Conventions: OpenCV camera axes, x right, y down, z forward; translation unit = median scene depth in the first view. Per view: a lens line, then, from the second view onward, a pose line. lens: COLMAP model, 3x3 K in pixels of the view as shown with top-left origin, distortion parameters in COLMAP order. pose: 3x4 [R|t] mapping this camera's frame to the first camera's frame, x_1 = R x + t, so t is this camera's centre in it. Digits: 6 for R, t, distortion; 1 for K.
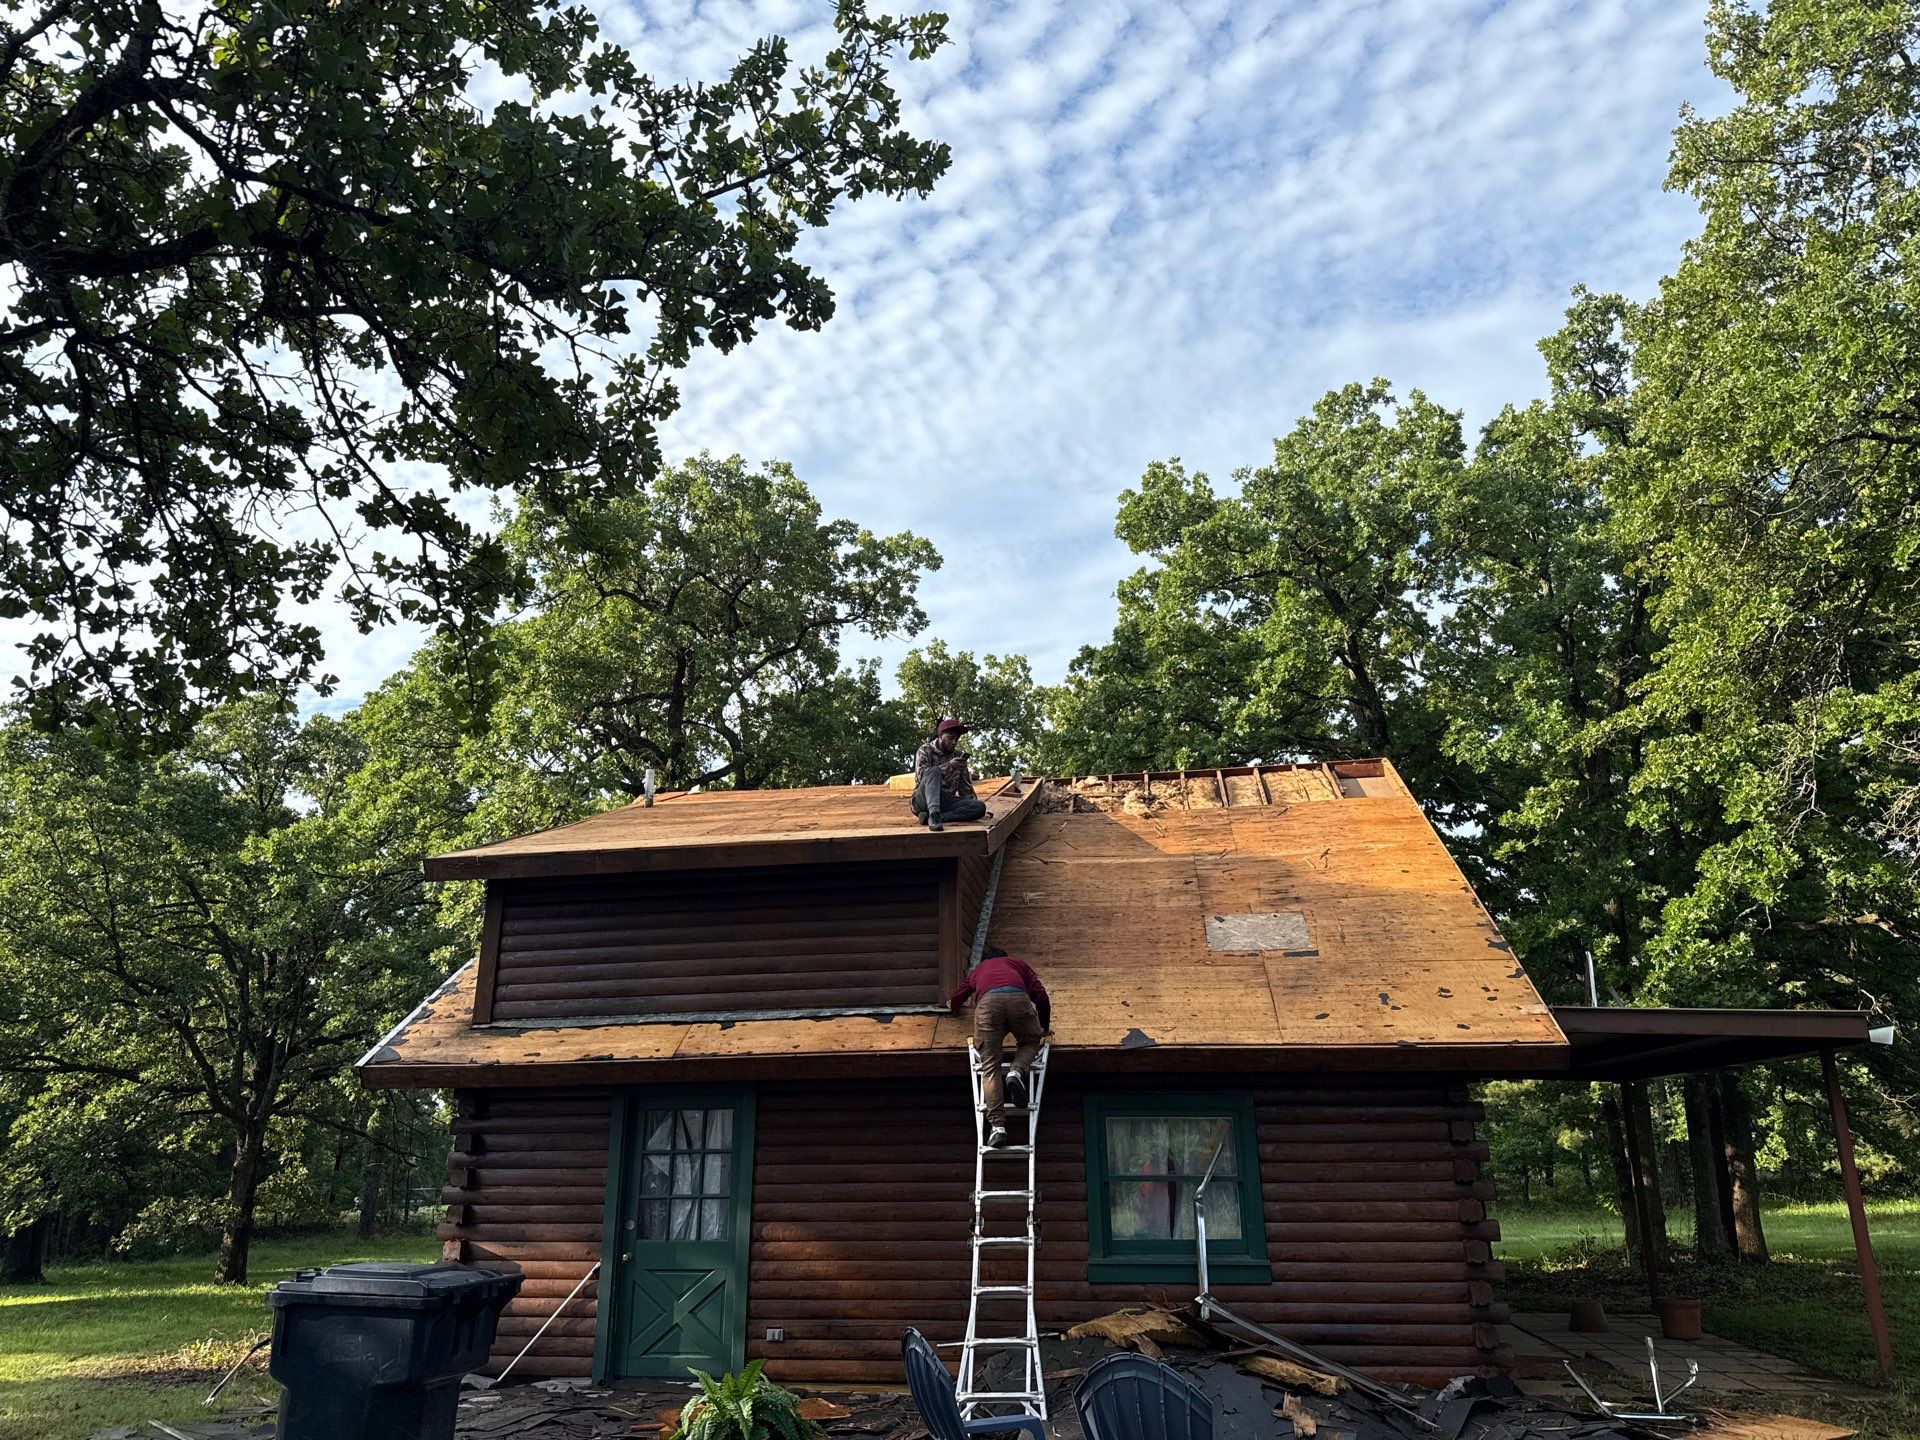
lens RADIAL K [[1364.5, 0, 960.0], [0, 1364.5, 720.0], [0, 0, 1]] dist [0.005060, -0.003920]
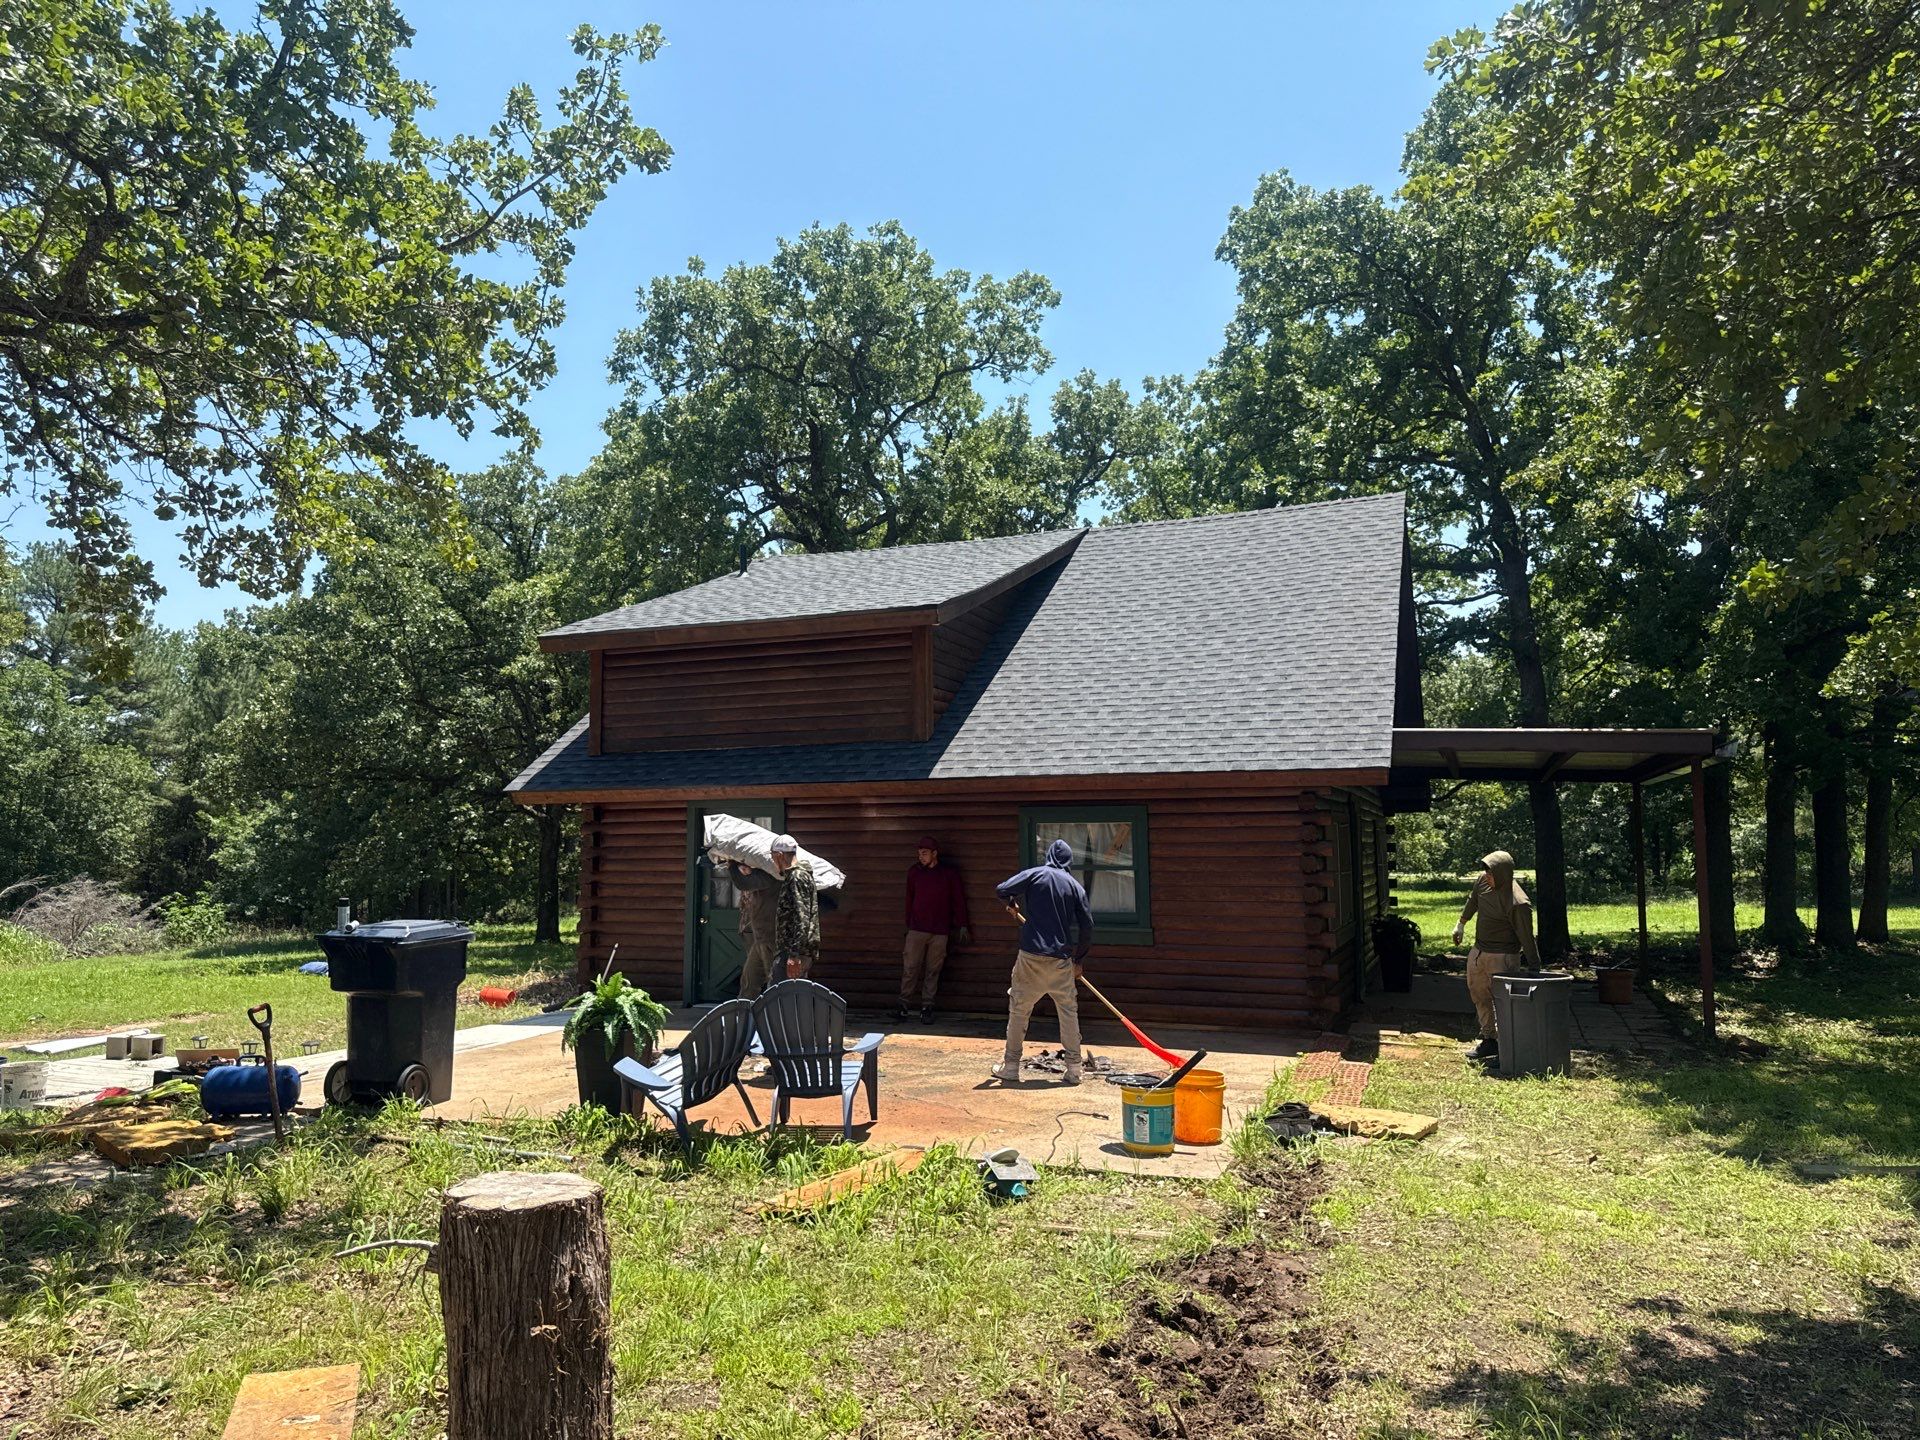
lens RADIAL K [[1354.4, 0, 927.4], [0, 1354.4, 752.9], [0, 0, 1]] dist [0.058605, -0.093434]
pose [[0.973376, -0.014807, -0.228735, 0.301737], [0.068934, 0.970624, 0.230516, -0.070820], [0.218603, -0.240146, 0.945803, -0.207102]]
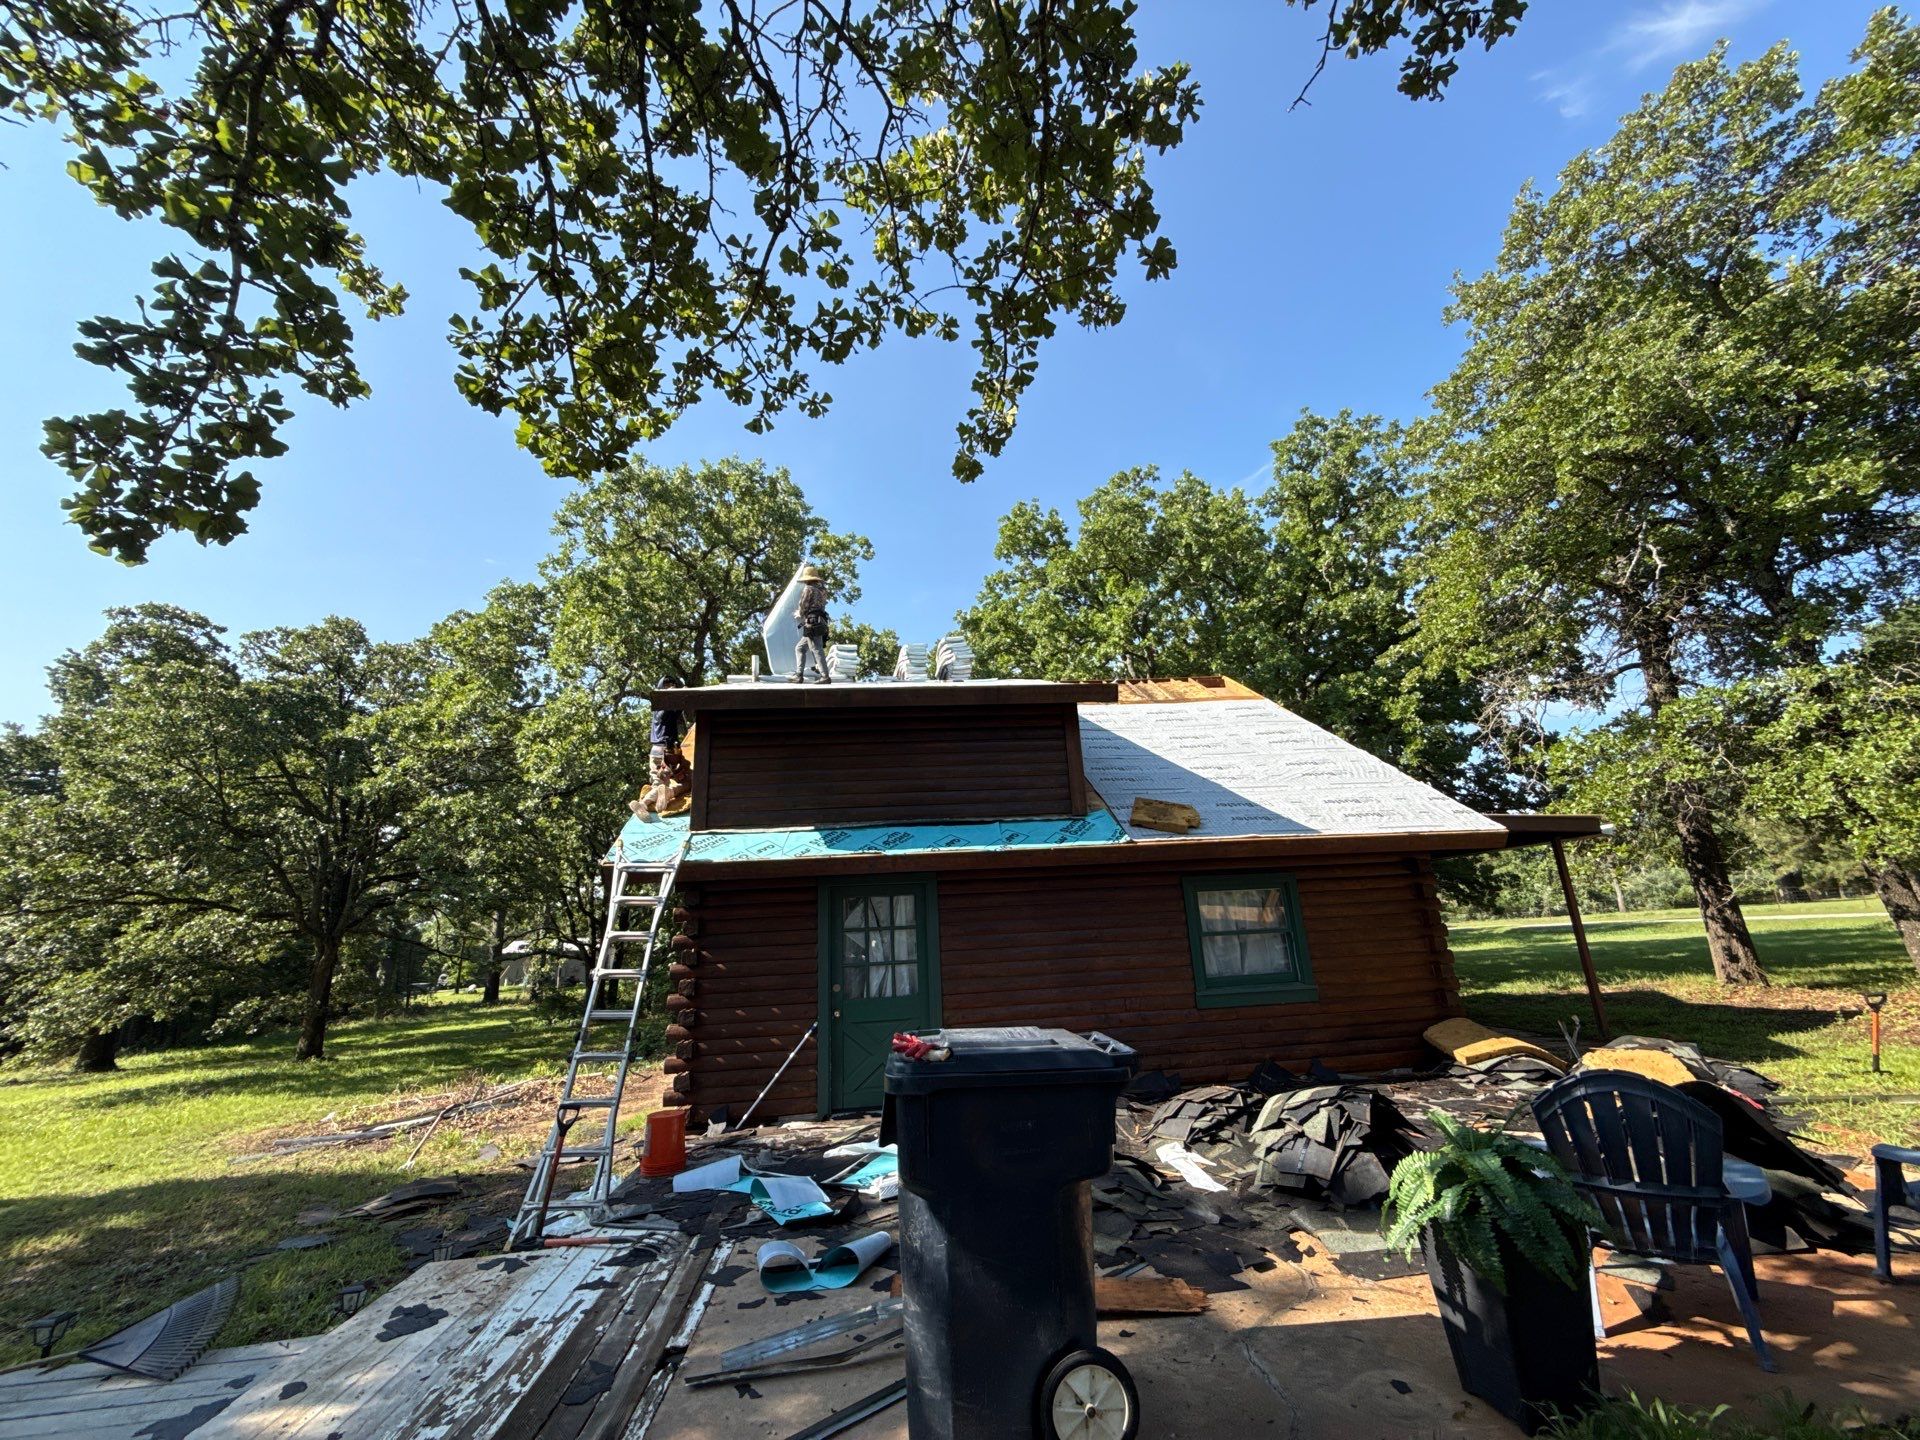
lens RADIAL K [[770.2, 0, 960.0], [0, 770.2, 720.0], [0, 0, 1]] dist [0.000205, -0.000084]
pose [[0.966477, 0.032664, 0.254667, -0.322905], [-0.039277, 0.999009, 0.020924, 0.110176], [-0.253731, -0.030225, 0.966802, 0.310489]]
